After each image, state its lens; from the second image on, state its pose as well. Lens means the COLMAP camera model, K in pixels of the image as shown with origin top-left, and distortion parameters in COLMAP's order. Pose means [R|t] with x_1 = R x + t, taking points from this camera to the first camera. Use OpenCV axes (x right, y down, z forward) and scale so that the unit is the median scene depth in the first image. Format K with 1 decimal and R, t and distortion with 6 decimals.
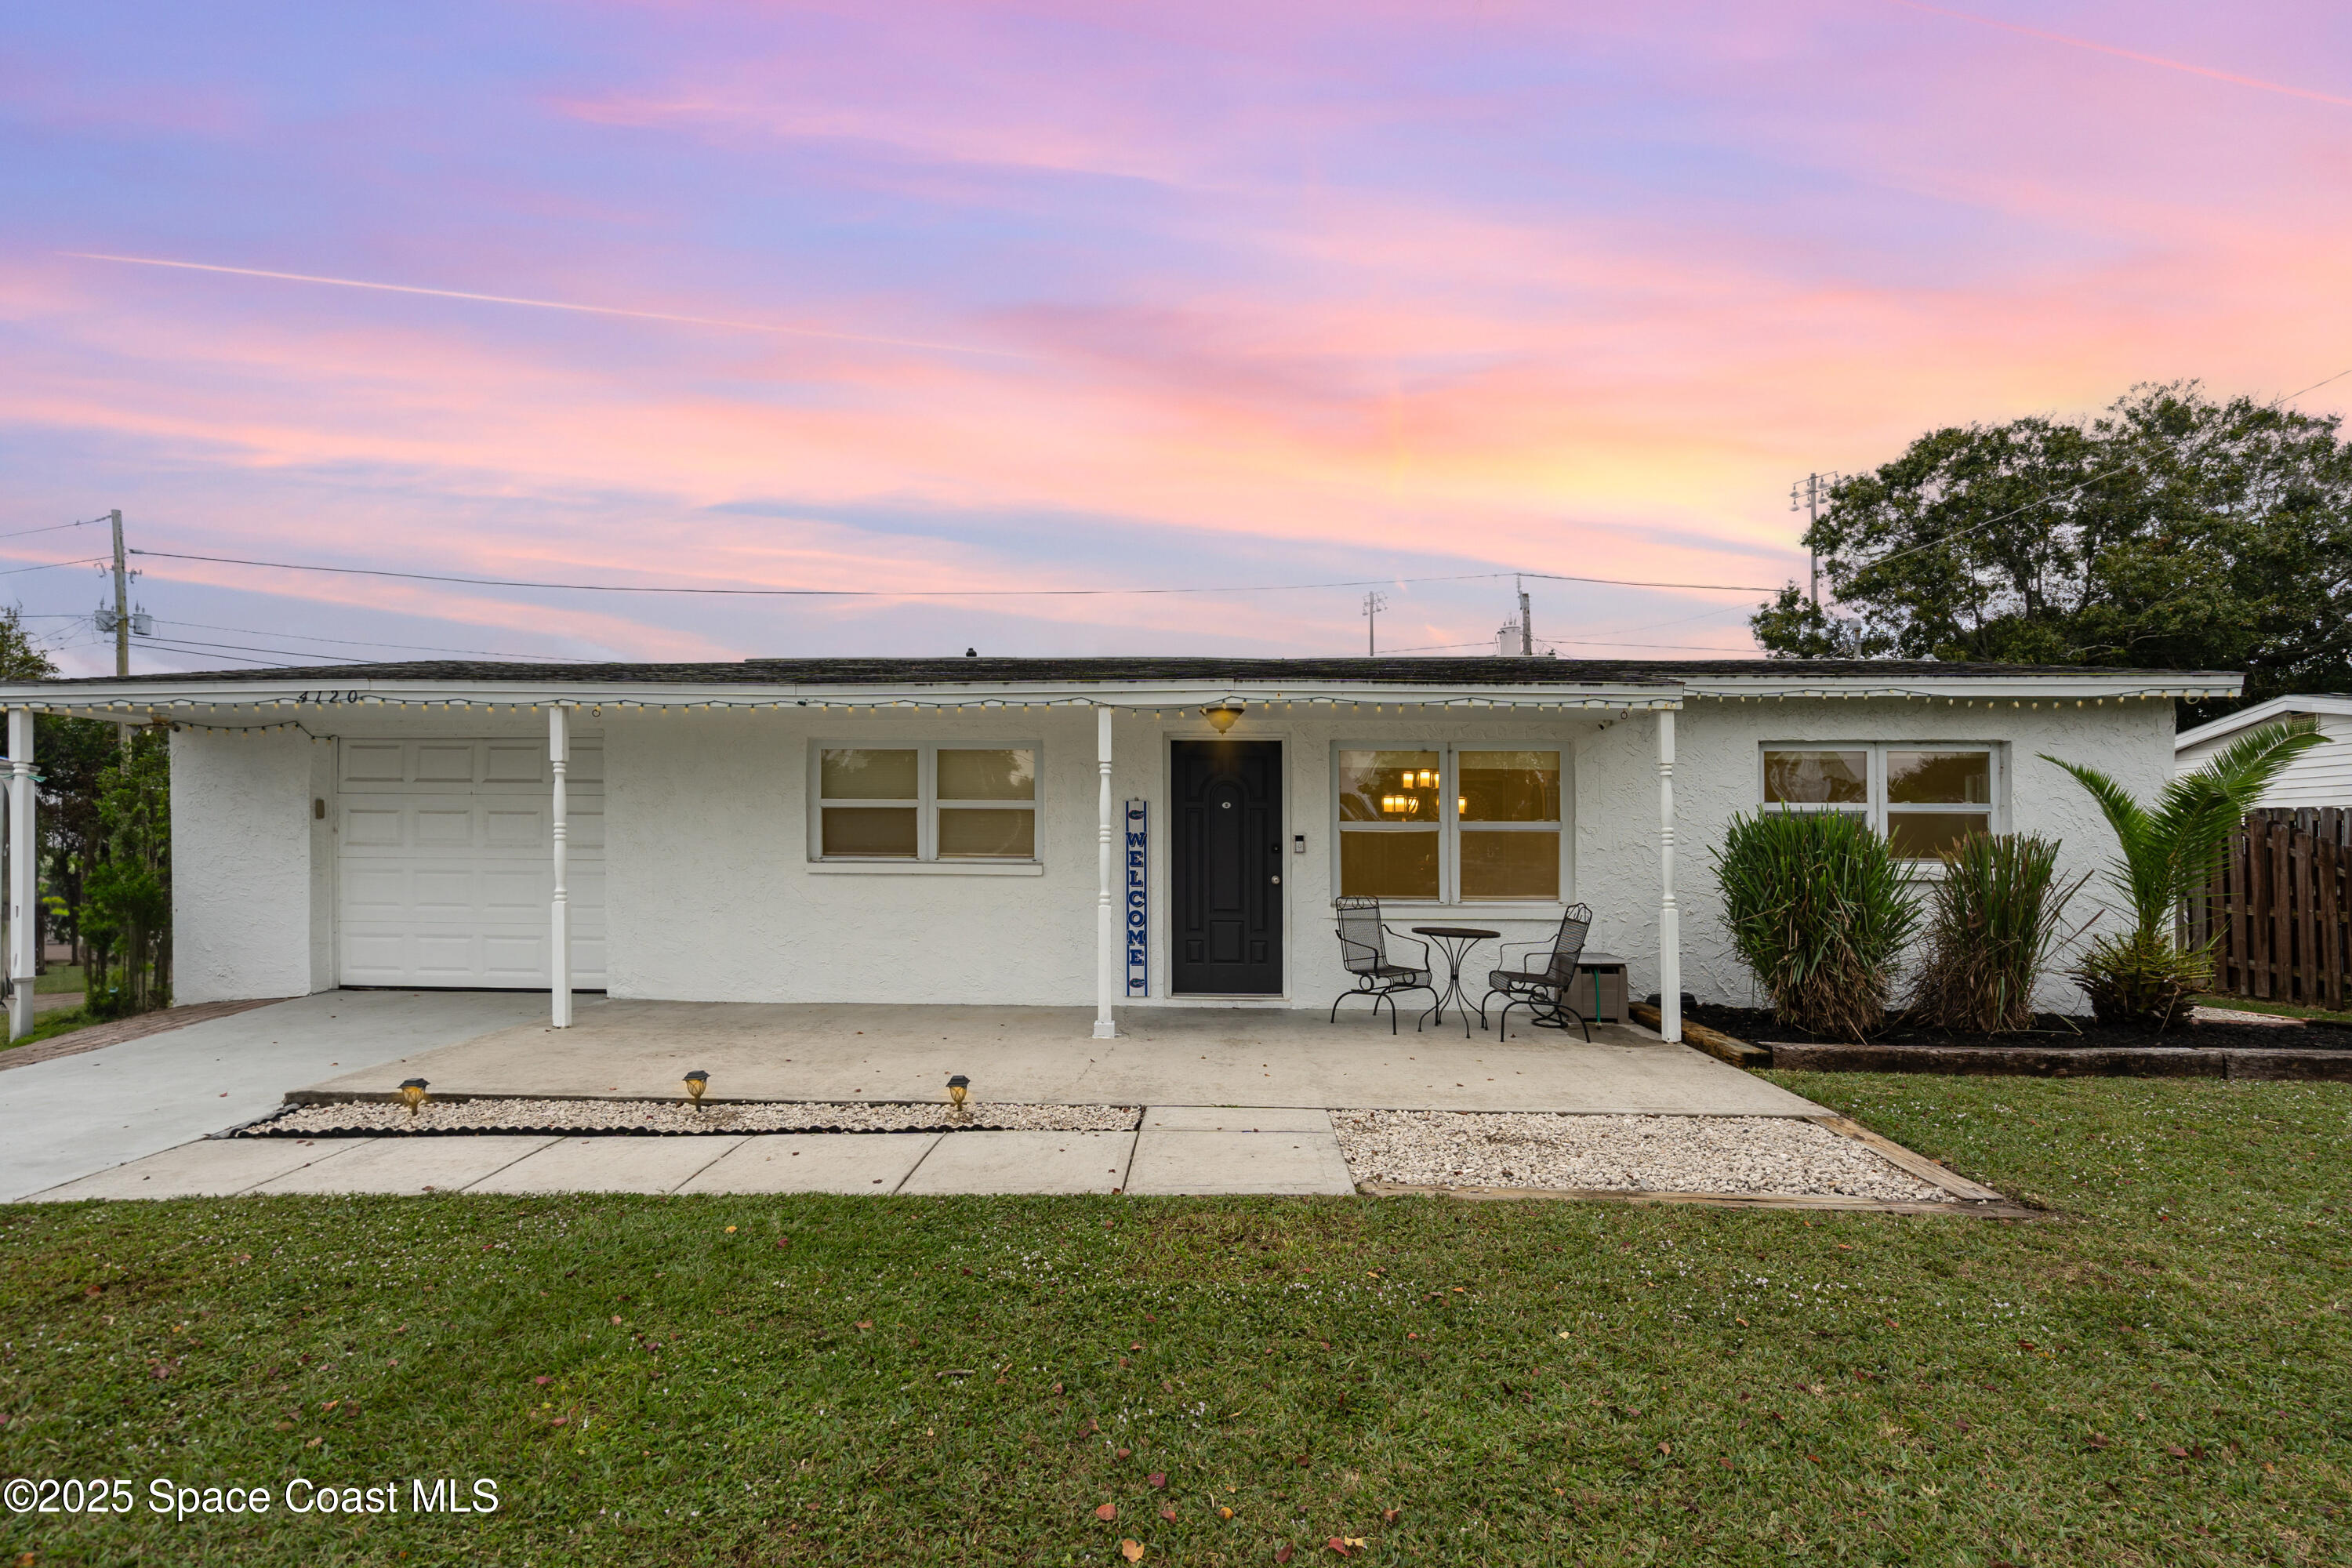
lens RADIAL K [[1078.1, 0, 1189.7], [0, 1078.1, 792.1], [0, 0, 1]] dist [-0.002086, -0.001949]
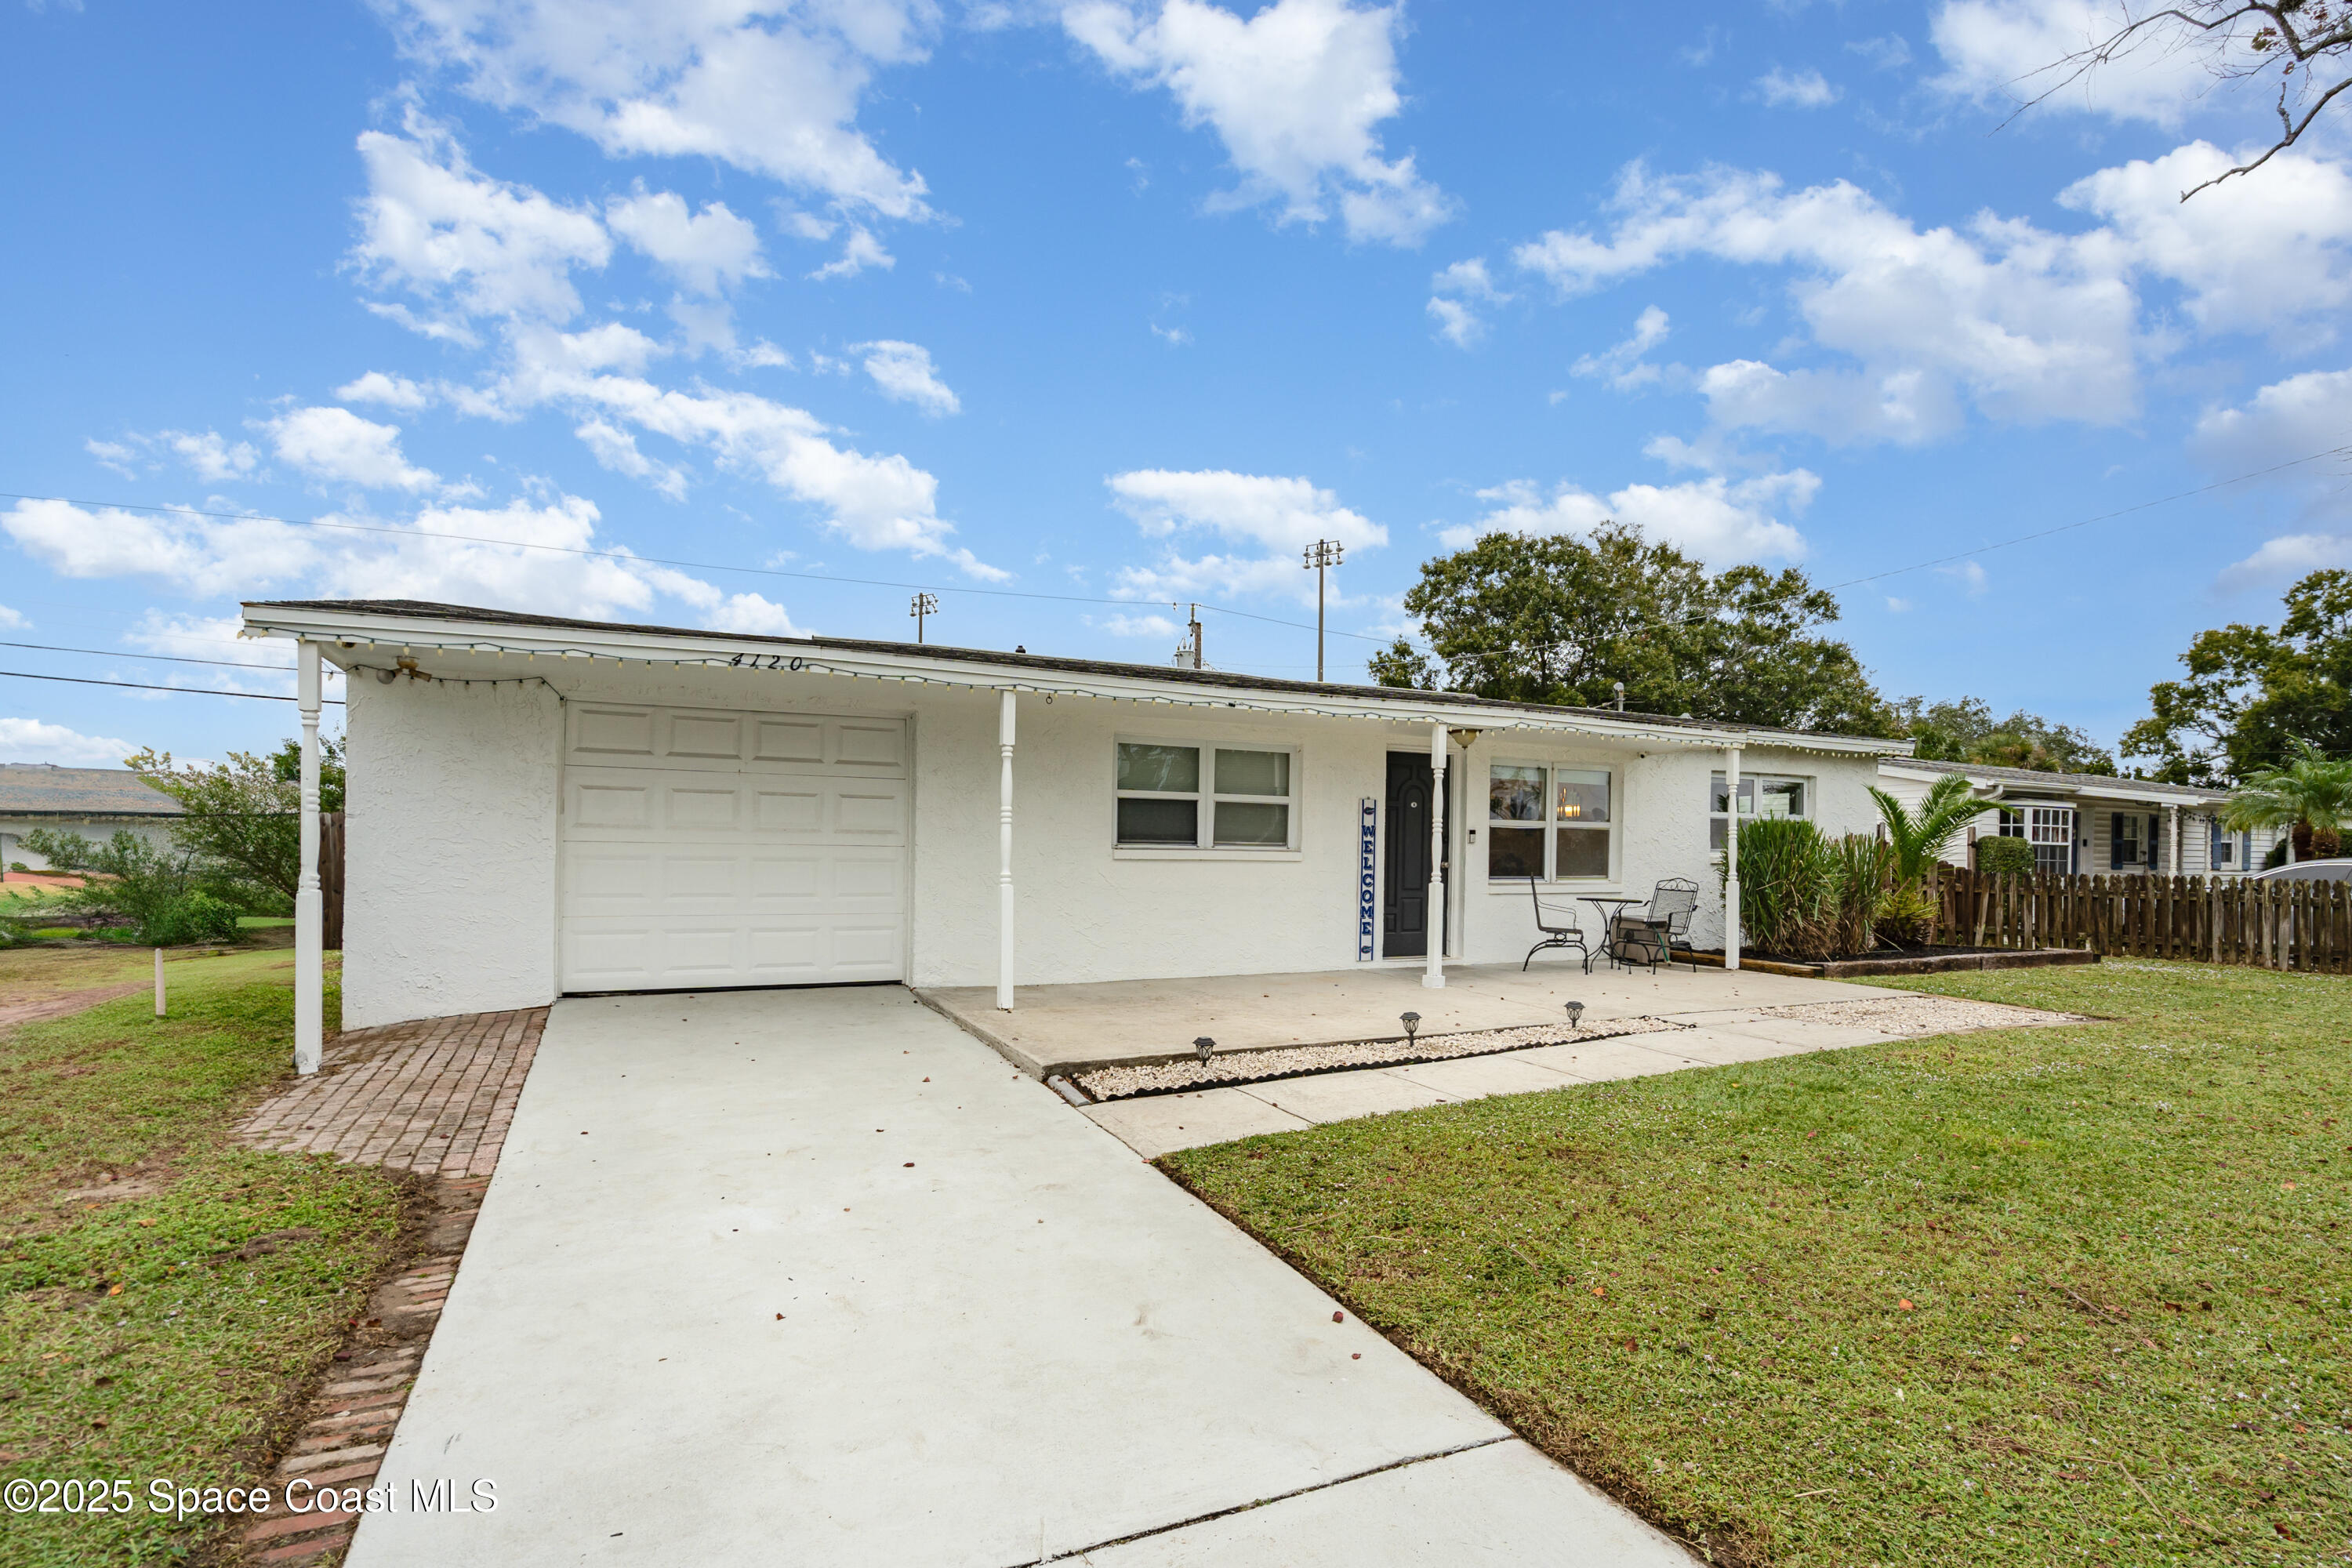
lens RADIAL K [[1078.1, 0, 1191.5], [0, 1078.1, 801.0], [0, 0, 1]] dist [-0.002086, -0.001949]
pose [[0.879949, 0.025793, 0.474368, -0.793389], [-0.028355, 0.999596, -0.001752, 0.017388], [-0.474221, -0.011909, 0.880325, 0.025793]]
